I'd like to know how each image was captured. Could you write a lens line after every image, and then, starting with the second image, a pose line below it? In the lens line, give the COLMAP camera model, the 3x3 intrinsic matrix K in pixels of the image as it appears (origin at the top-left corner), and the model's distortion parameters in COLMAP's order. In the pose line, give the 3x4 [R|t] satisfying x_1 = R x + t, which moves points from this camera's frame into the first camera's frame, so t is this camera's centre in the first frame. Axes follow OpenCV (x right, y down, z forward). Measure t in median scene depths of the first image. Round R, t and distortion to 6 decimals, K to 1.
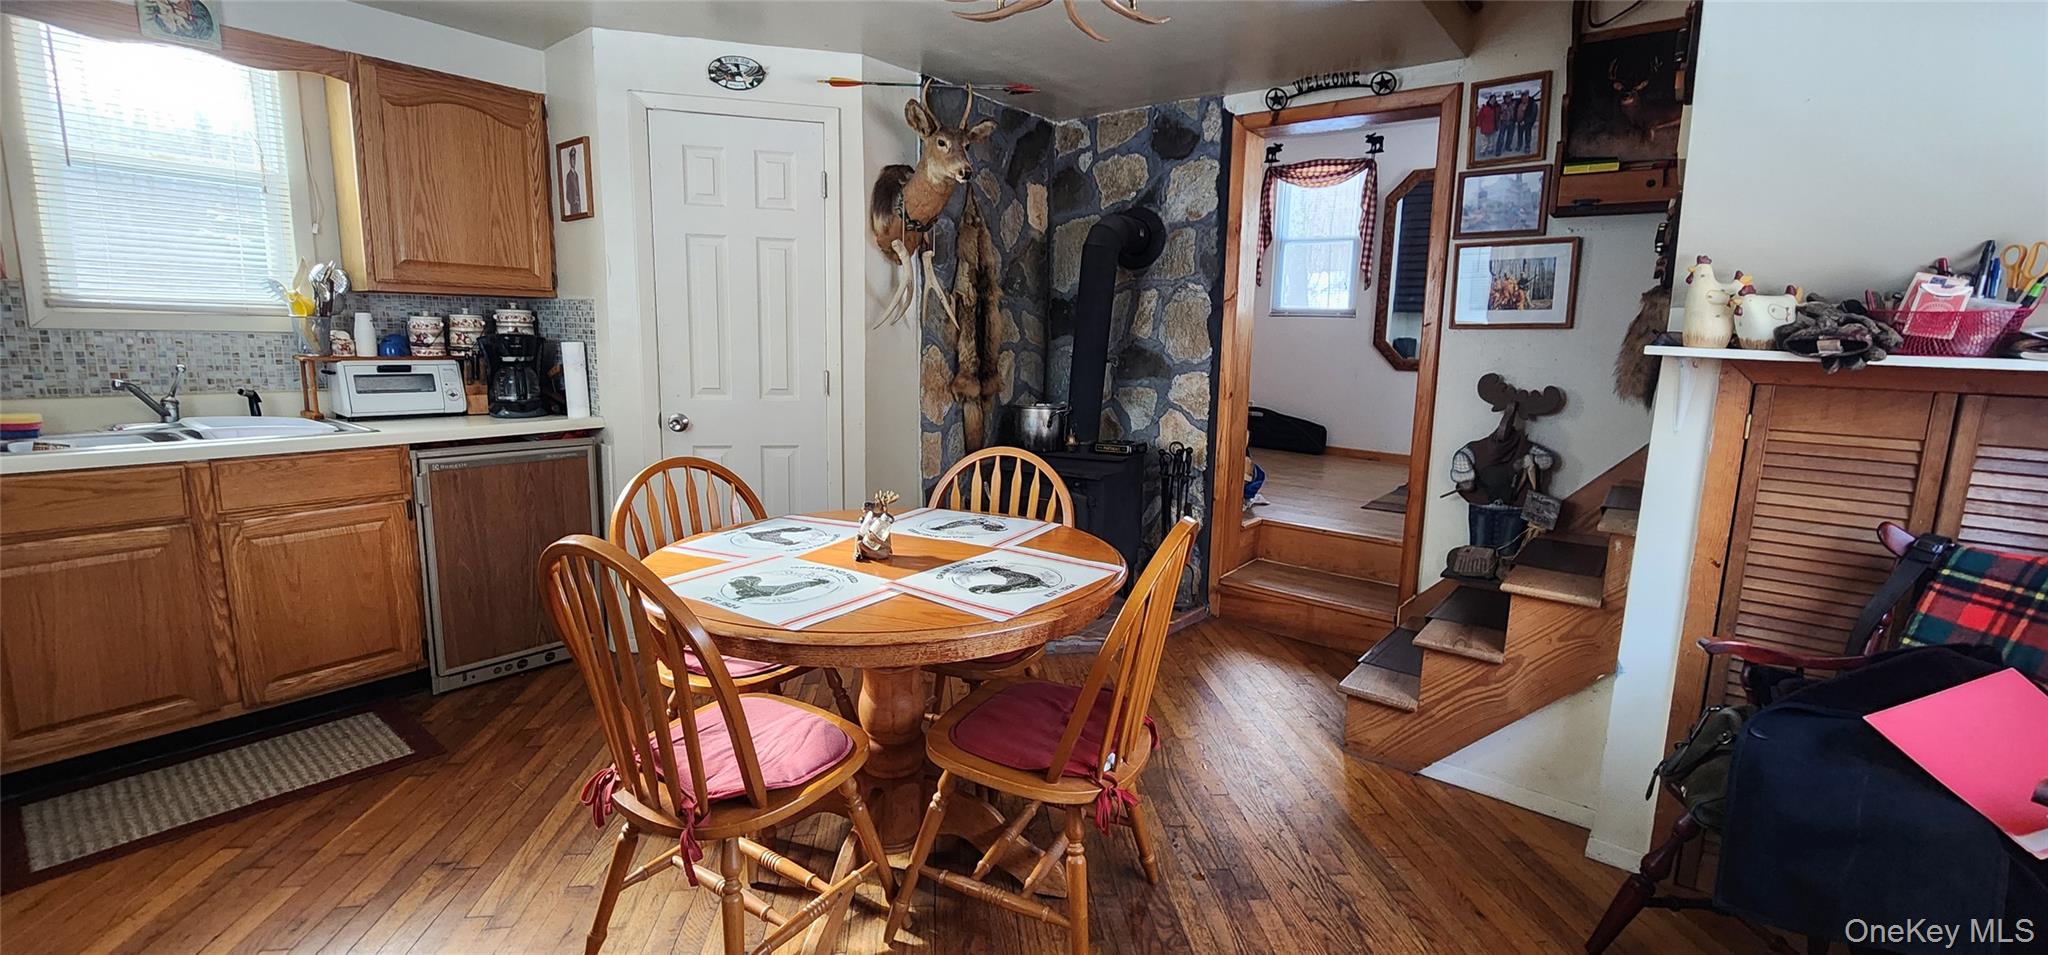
lens RADIAL K [[835.5, 0, 1027.1], [0, 835.5, 470.0], [0, 0, 1]] dist [0.003093, 0.000364]
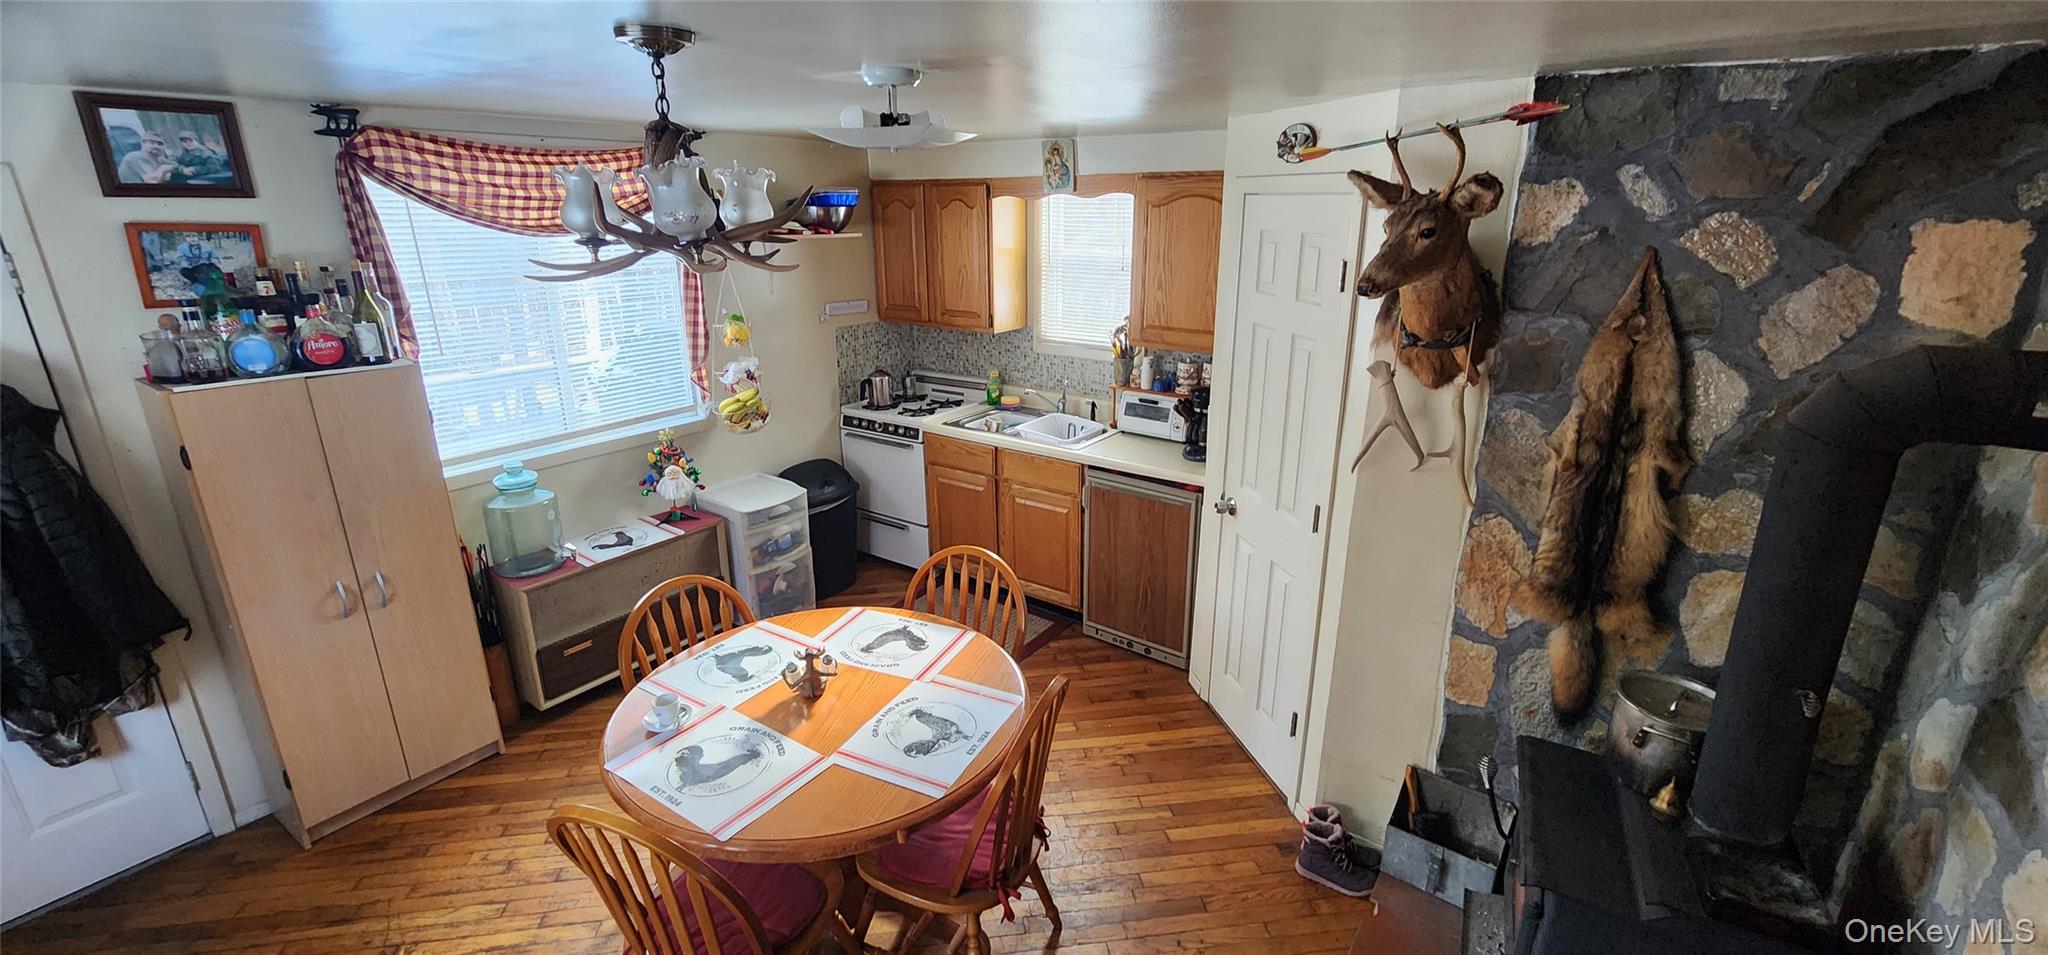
lens RADIAL K [[835.5, 0, 1024.7], [0, 835.5, 472.9], [0, 0, 1]] dist [0.003093, 0.000364]
pose [[0.041839, 0.289151, -0.956369, 0.559458], [-0.158035, 0.947072, 0.279427, -0.364637], [0.986547, 0.139448, 0.085320, 0.729035]]
